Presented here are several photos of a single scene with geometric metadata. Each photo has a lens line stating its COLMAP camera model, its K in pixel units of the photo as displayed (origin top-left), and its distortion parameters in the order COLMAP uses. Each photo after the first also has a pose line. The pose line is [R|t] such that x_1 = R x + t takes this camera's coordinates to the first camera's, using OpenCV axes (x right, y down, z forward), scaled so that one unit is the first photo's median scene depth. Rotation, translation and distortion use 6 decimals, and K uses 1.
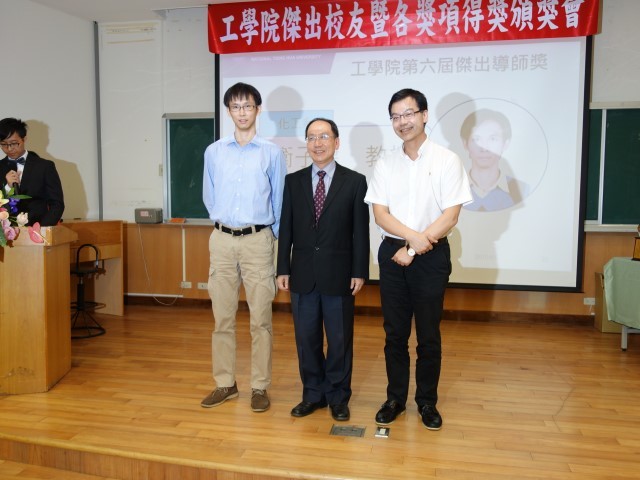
lens RADIAL K [[571.3, 0, 321.8], [0, 571.3, 241.3], [0, 0, 1]] dist [0.000333, 0.000965]
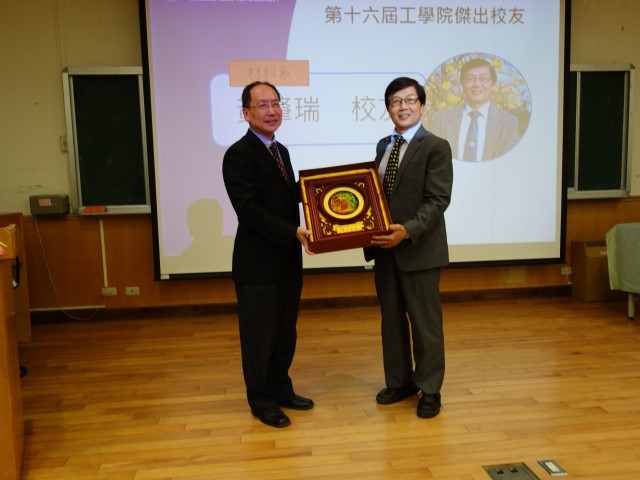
lens RADIAL K [[571.3, 0, 321.9], [0, 571.3, 241.7], [0, 0, 1]] dist [0.000333, 0.000965]
pose [[0.950993, -0.066943, 0.301880, -0.222369], [0.055306, 0.997365, 0.046943, -0.013570], [-0.304227, -0.027946, 0.952190, 0.201513]]
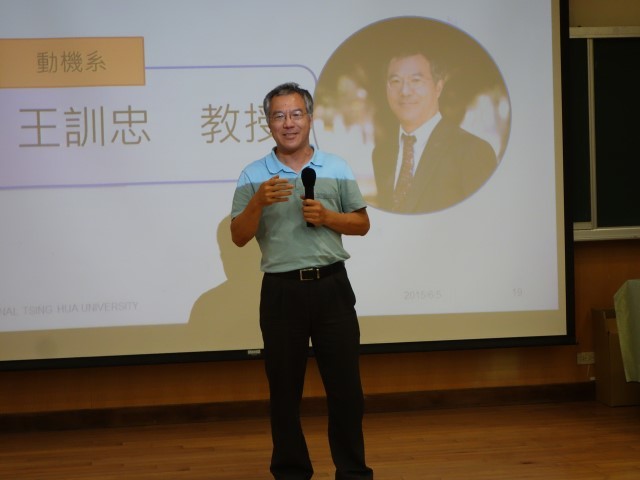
lens RADIAL K [[1473.1, 0, 322.3], [0, 1473.1, 250.2], [0, 0, 1]] dist [0.138109, 0.000000]
pose [[0.938056, -0.053070, 0.342394, -0.314562], [0.063627, 0.997780, -0.019668, 0.005791], [-0.340591, 0.040235, 0.939350, -0.363306]]
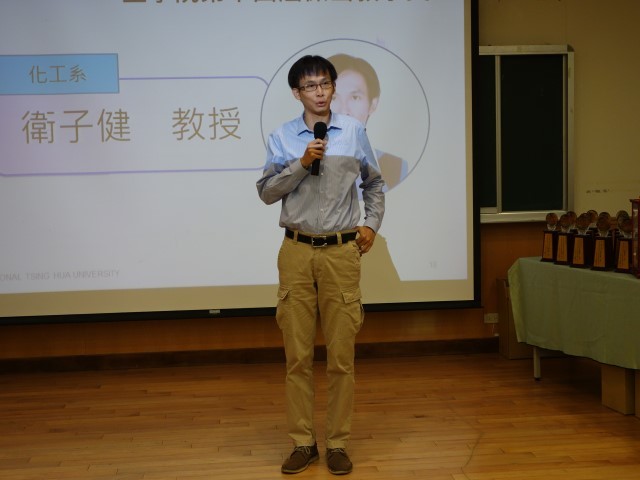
lens RADIAL K [[993.7, 0, 331.5], [0, 993.7, 253.4], [0, 0, 1]] dist [0.013838, 0.000000]
pose [[0.955633, -0.057612, 0.288870, -0.089787], [0.052435, 0.998295, 0.025633, -0.021036], [-0.289854, -0.009349, 0.957025, -0.156611]]
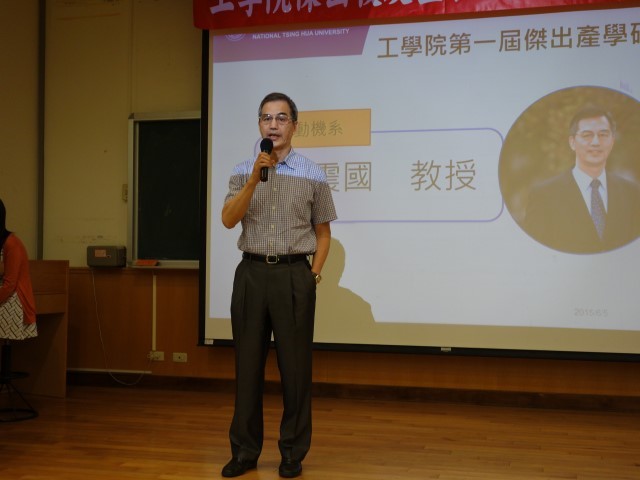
lens RADIAL K [[866.9, 0, 322.6], [0, 866.9, 242.2], [0, 0, 1]] dist [0.018460, 0.000000]
pose [[0.998149, -0.000858, -0.060810, 0.032447], [-0.005269, 0.994920, -0.100533, 0.050630], [0.060587, 0.100668, 0.993074, -0.055554]]
